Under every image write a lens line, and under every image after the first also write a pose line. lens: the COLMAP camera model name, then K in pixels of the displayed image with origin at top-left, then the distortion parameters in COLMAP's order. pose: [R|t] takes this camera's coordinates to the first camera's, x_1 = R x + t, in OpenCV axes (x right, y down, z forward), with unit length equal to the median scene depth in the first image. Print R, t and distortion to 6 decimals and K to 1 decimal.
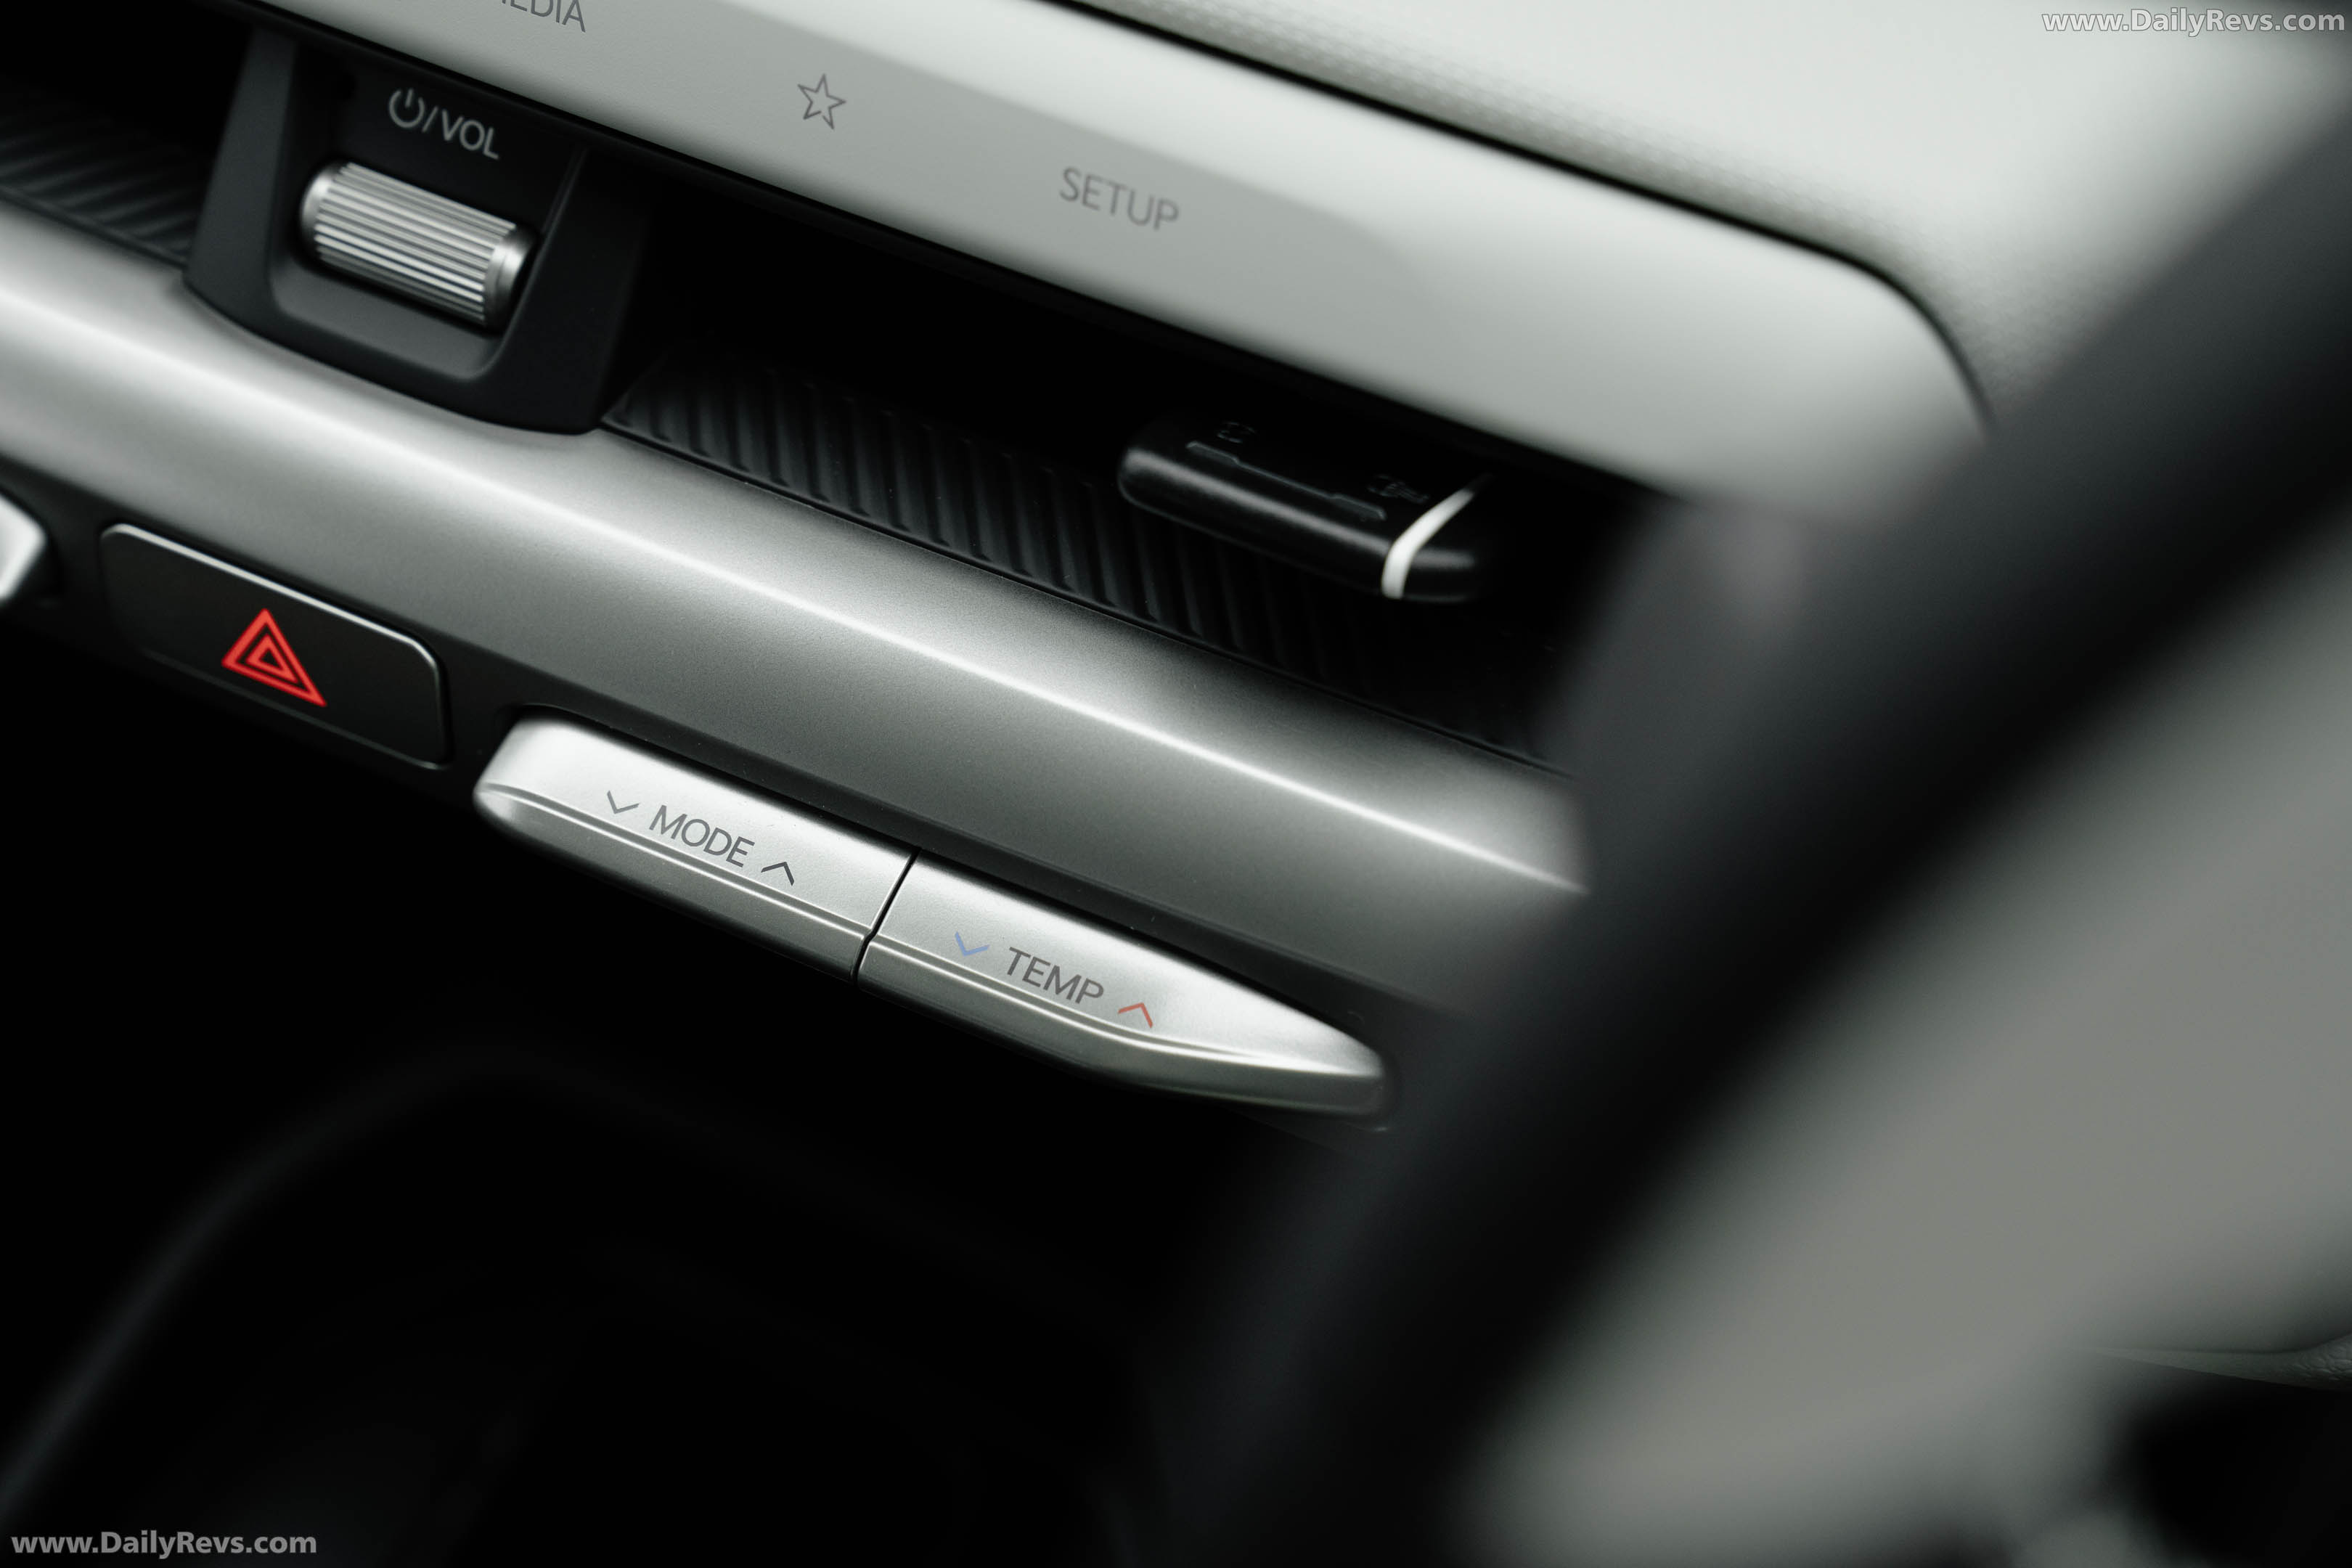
lens RADIAL K [[4045.3, 0, 1091.9], [0, 4045.3, 724.9], [0, 0, 1]] dist [0.354363, 0.000000]
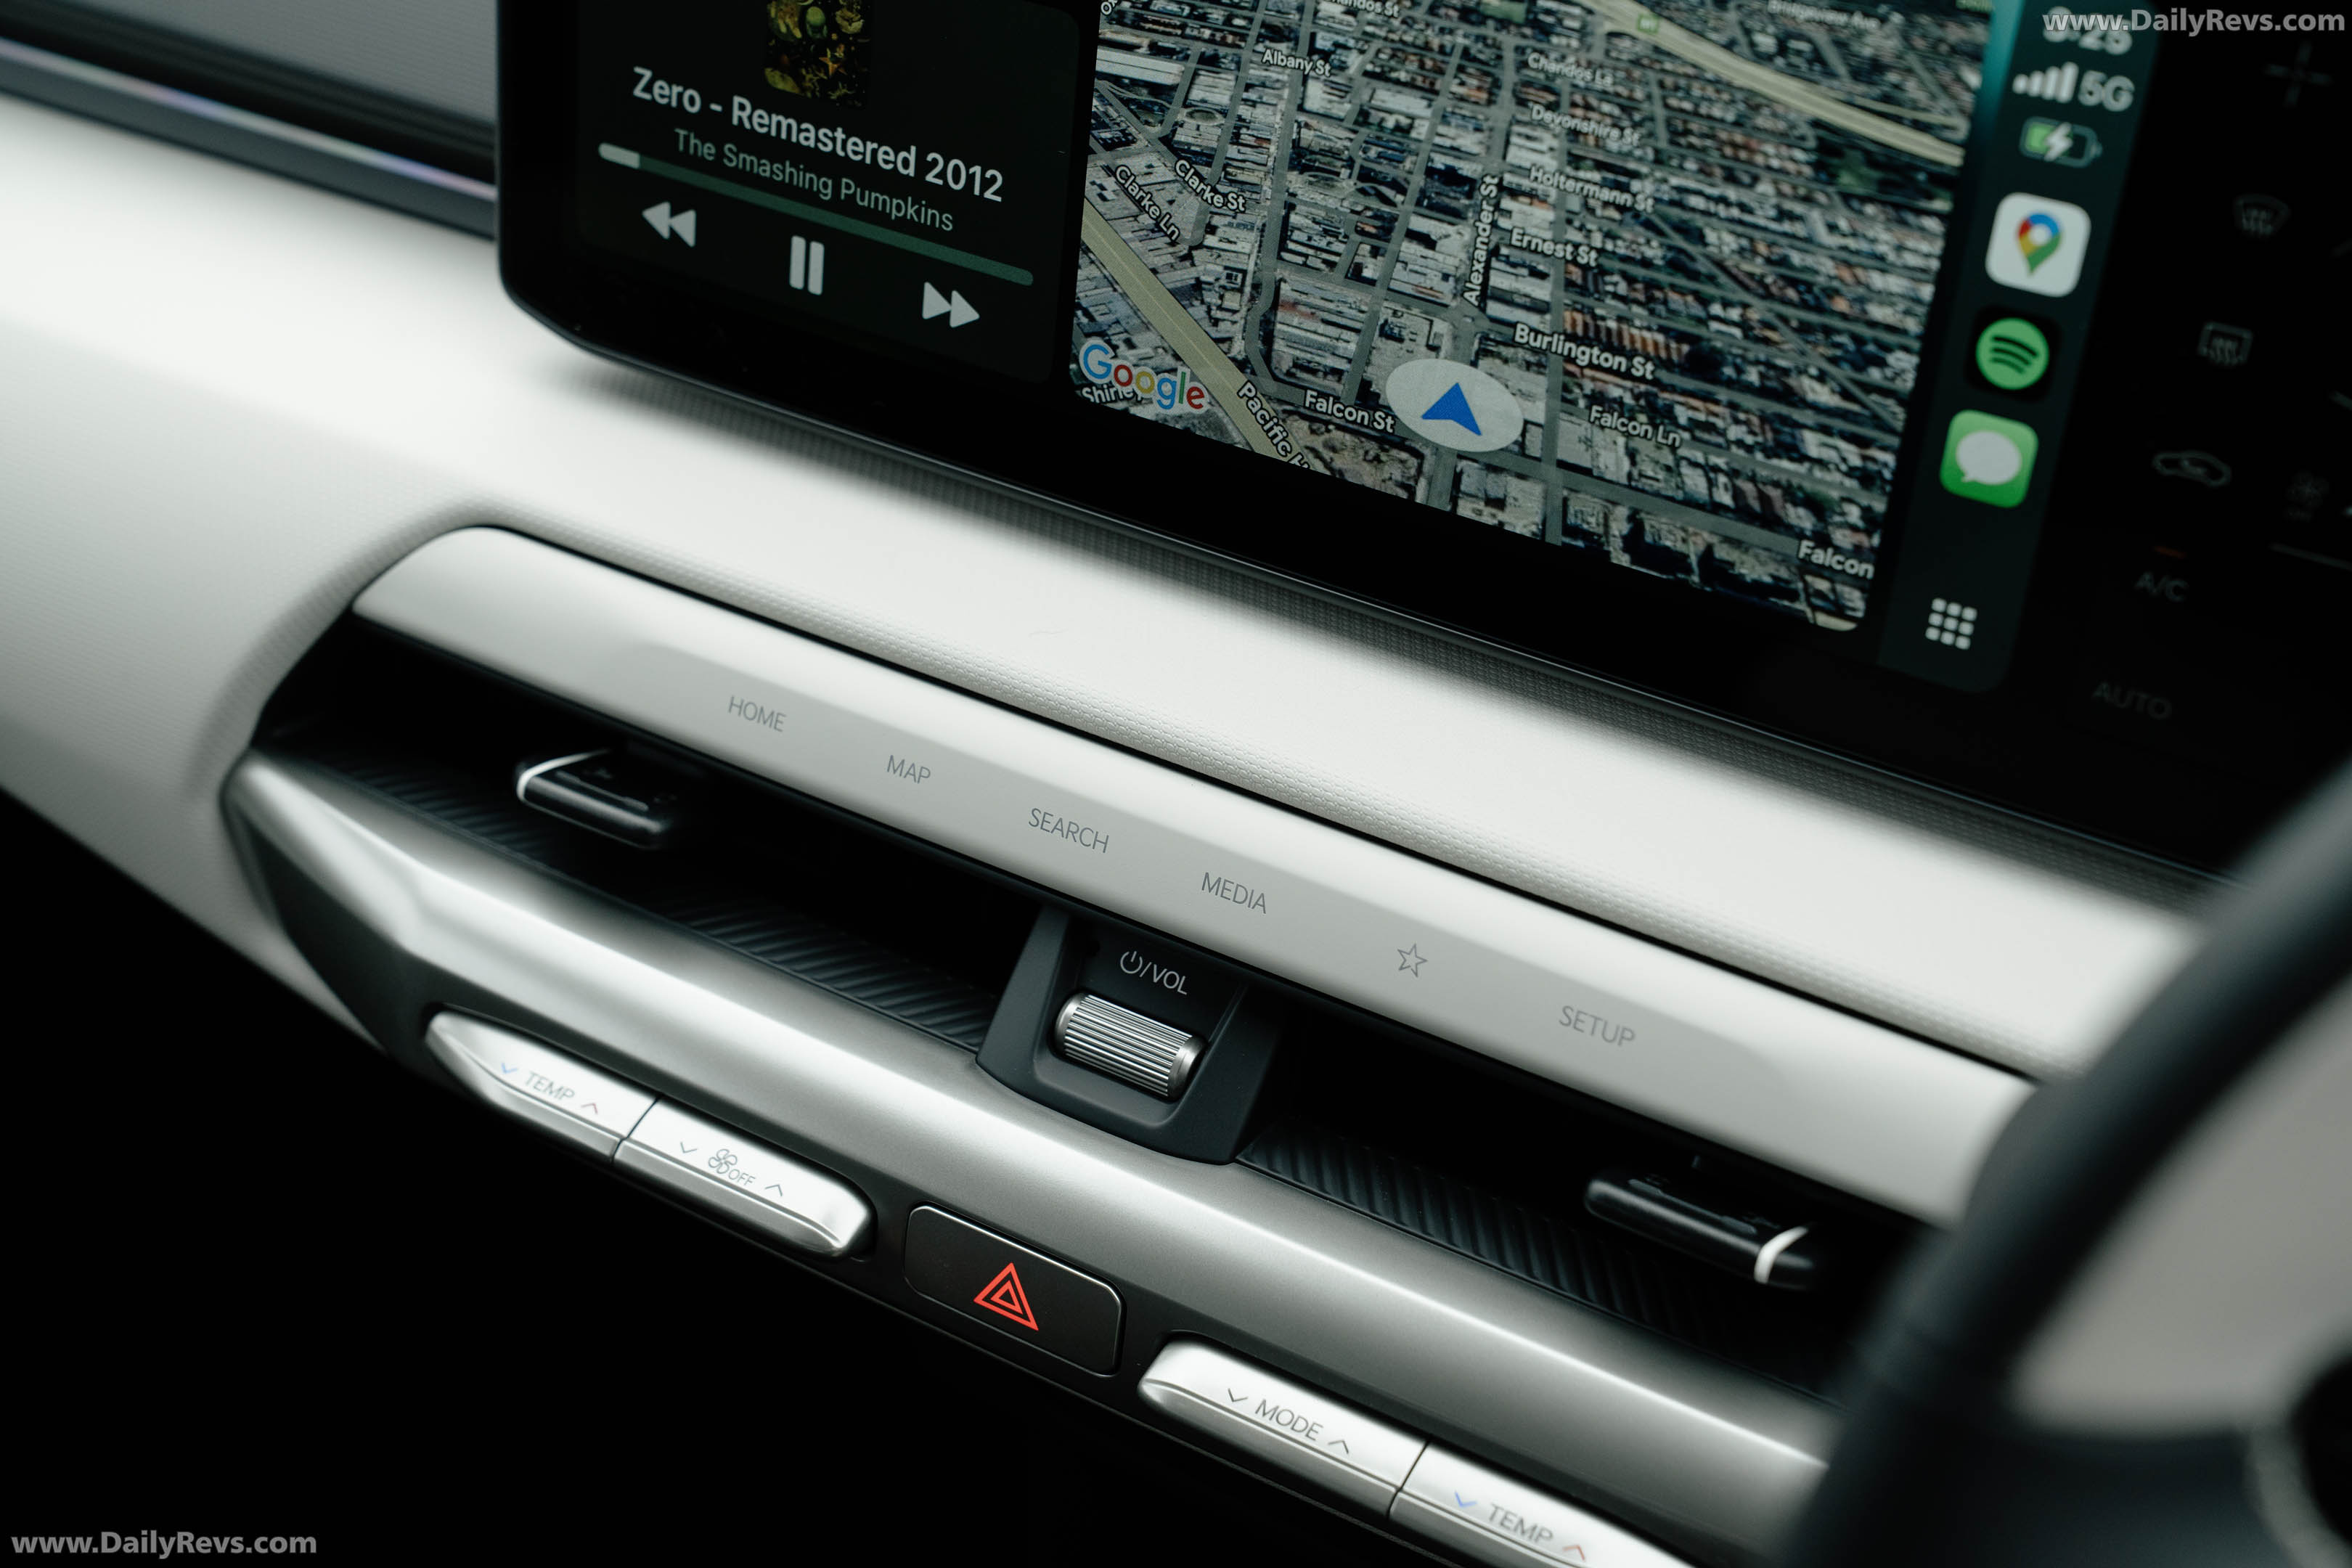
lens RADIAL K [[3423.5, 0, 1174.7], [0, 3423.5, 782.1], [0, 0, 1]] dist [0.151944, 0.000000]
pose [[0.996106, 0.083937, -0.026963, -0.124638], [-0.088142, 0.954715, -0.284165, 0.172185], [0.001890, 0.285435, 0.958396, -0.328605]]
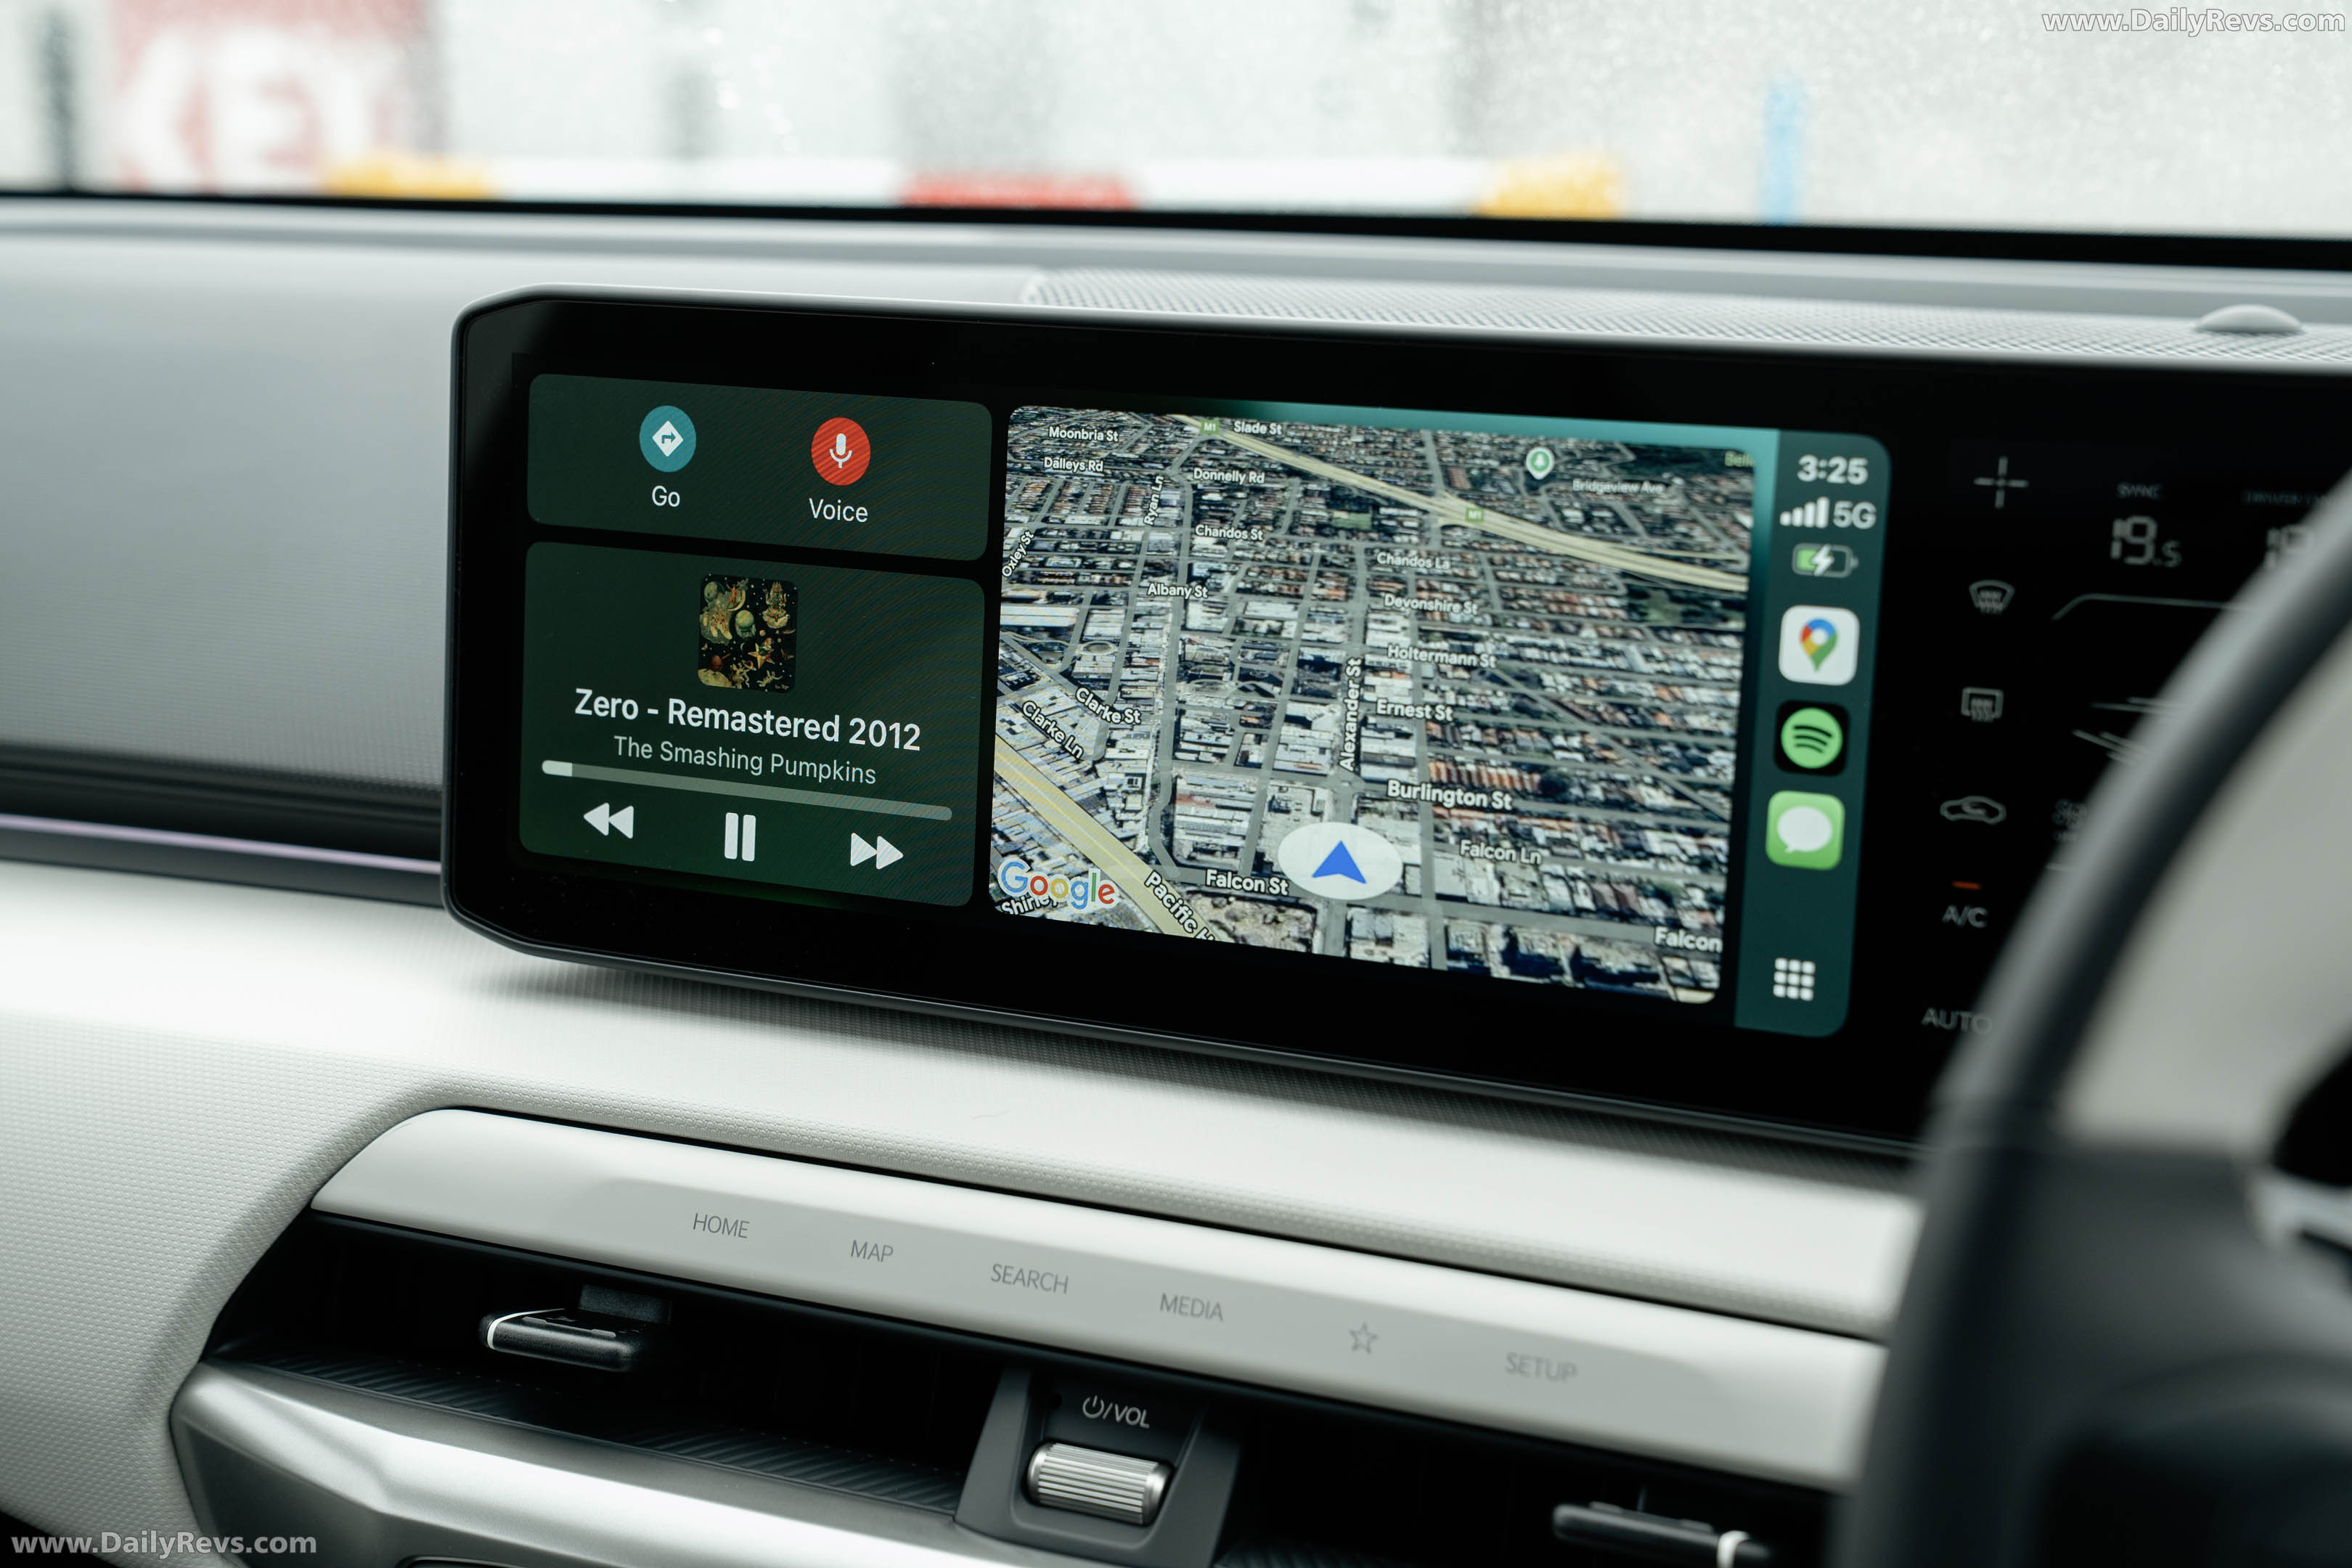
lens RADIAL K [[3423.5, 0, 1197.2], [0, 3423.5, 767.8], [0, 0, 1]] dist [0.151944, 0.000000]
pose [[0.997080, 0.005265, 0.076182, -0.246440], [0.039599, 0.817355, -0.574772, 0.492375], [-0.065294, 0.576111, 0.814760, -0.366100]]
